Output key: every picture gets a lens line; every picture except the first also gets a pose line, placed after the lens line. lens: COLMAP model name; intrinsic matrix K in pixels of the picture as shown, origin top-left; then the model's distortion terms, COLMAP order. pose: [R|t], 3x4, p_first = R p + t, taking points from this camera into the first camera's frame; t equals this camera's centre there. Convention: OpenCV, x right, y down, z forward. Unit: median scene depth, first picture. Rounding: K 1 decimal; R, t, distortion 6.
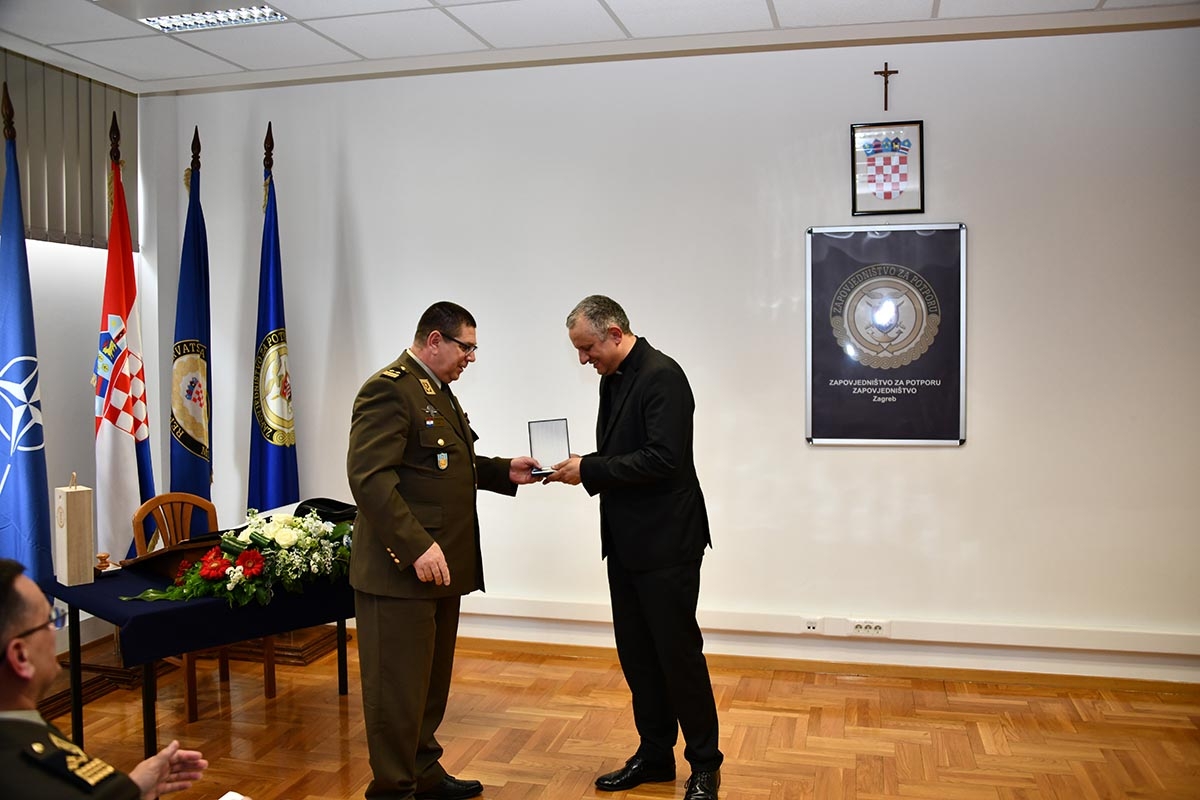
lens RADIAL K [[1057.5, 0, 600.0], [0, 1057.5, 400.0], [0, 0, 1]] dist [0.000186, -0.002137]
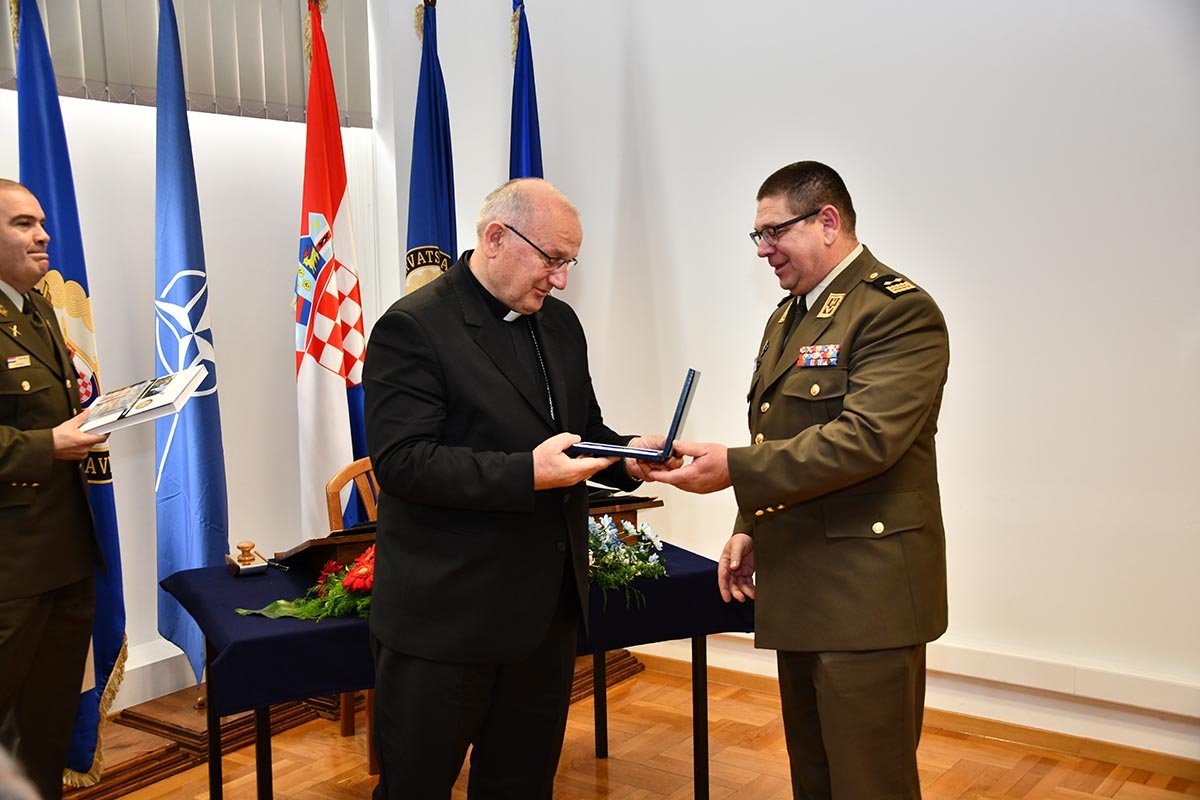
lens RADIAL K [[1373.9, 0, 600.0], [0, 1373.9, 400.0], [0, 0, 1]] dist [0.070032, 0.000430]
pose [[0.934514, 0.018460, -0.355448, 0.068689], [-0.000035, 0.998659, 0.051773, -0.000219], [0.355927, -0.048371, 0.933261, 0.168407]]
